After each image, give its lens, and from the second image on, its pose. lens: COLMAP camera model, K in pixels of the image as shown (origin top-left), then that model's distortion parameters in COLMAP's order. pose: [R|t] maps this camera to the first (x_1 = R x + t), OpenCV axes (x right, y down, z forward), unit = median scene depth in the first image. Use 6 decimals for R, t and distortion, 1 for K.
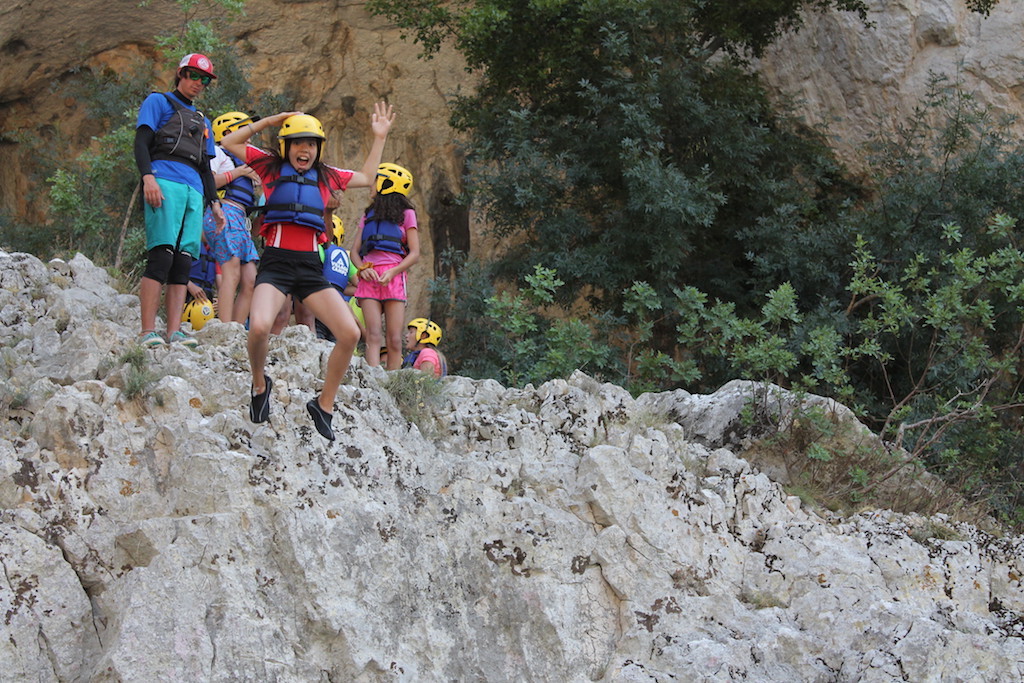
lens RADIAL K [[2113.8, 0, 513.4], [0, 2113.8, 341.5], [0, 0, 1]] dist [0.043891, 0.000000]
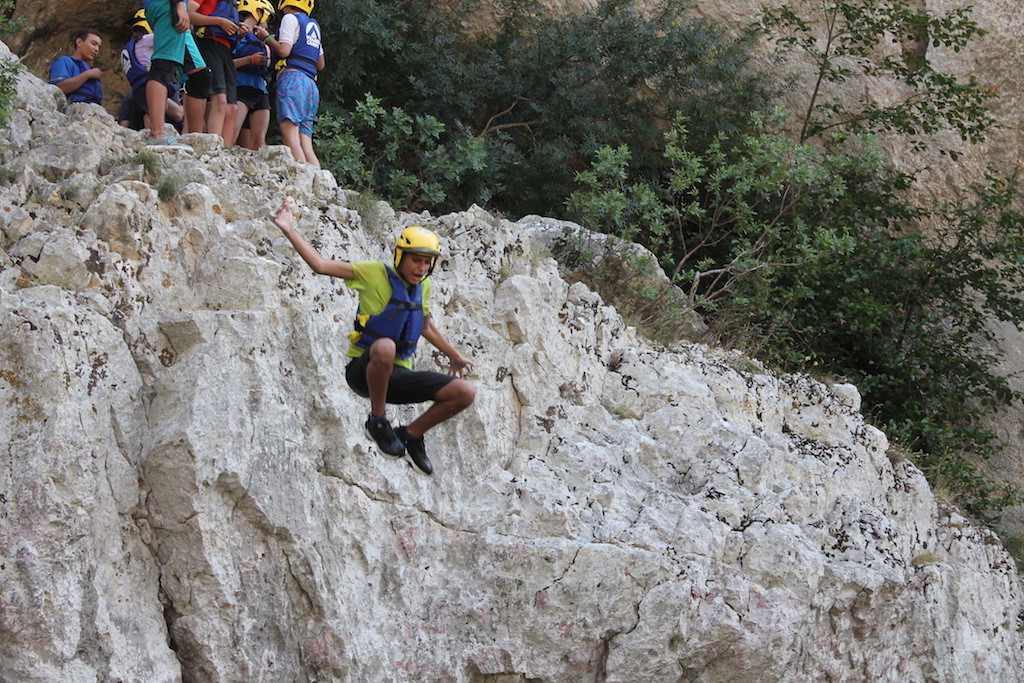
lens RADIAL K [[2126.6, 0, 501.4], [0, 2126.6, 338.7], [0, 0, 1]] dist [0.037749, 0.000000]
pose [[0.934077, 0.080616, 0.347852, -0.391206], [-0.119159, 0.988711, 0.090838, -0.023571], [-0.336602, -0.126299, 0.933138, -0.119431]]
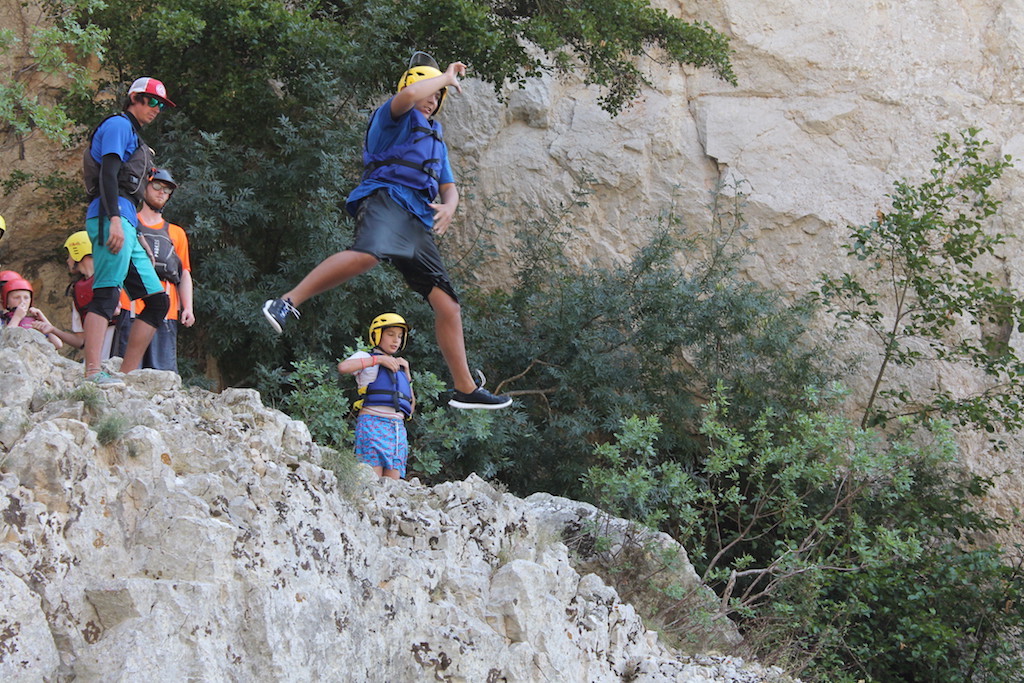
lens RADIAL K [[2439.7, 0, 503.4], [0, 2439.7, 332.6], [0, 0, 1]] dist [0.078424, 0.000000]
pose [[0.927912, 0.177819, 0.327657, -0.372996], [-0.175275, 0.983804, -0.037538, -0.011910], [-0.329025, -0.022598, 0.944051, -0.084622]]
